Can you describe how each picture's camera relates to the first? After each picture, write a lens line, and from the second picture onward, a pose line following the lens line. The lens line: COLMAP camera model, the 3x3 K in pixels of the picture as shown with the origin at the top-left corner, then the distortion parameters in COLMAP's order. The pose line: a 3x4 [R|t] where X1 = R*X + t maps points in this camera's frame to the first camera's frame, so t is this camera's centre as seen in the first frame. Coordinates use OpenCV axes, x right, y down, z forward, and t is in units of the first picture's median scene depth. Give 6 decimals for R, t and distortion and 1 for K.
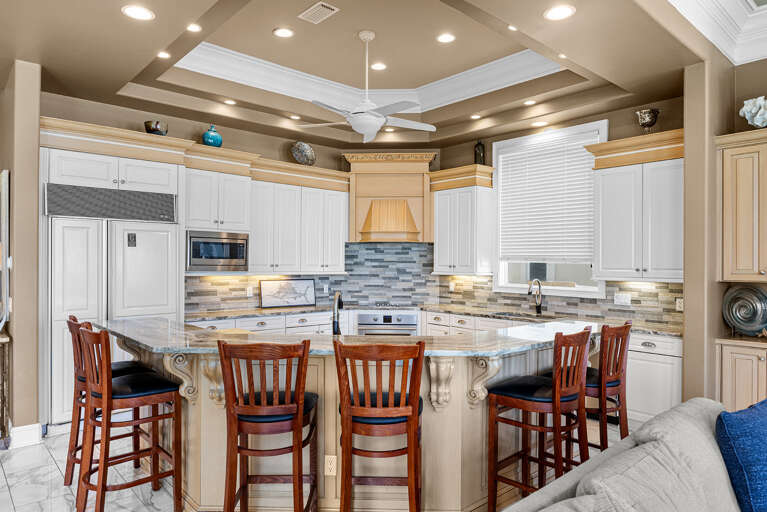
lens RADIAL K [[497.2, 0, 383.6], [0, 497.2, 264.5], [0, 0, 1]] dist [0.000901, 0.000453]
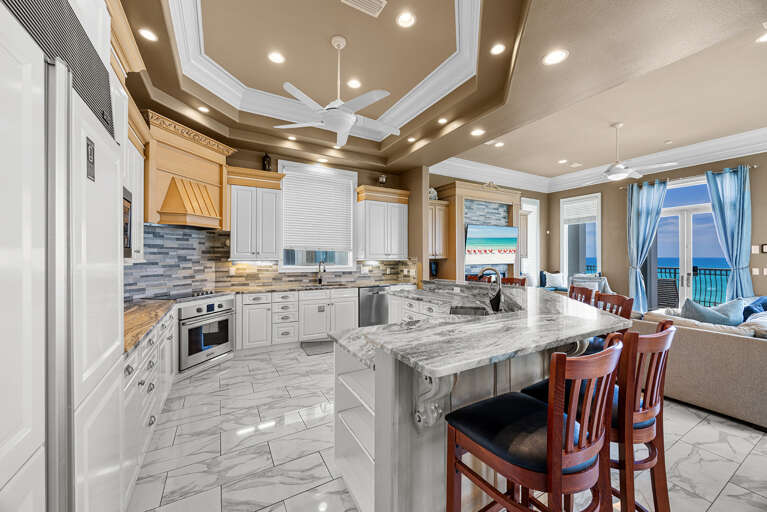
lens RADIAL K [[289.4, 0, 383.5], [0, 289.4, 256.0], [0, 0, 1]] dist [0.000007, -0.006551]
pose [[0.218722, -0.001131, 0.975787, -0.434150], [0.005680, 0.999984, -0.000114, 0.011587], [-0.975771, 0.005567, 0.218724, 0.521118]]
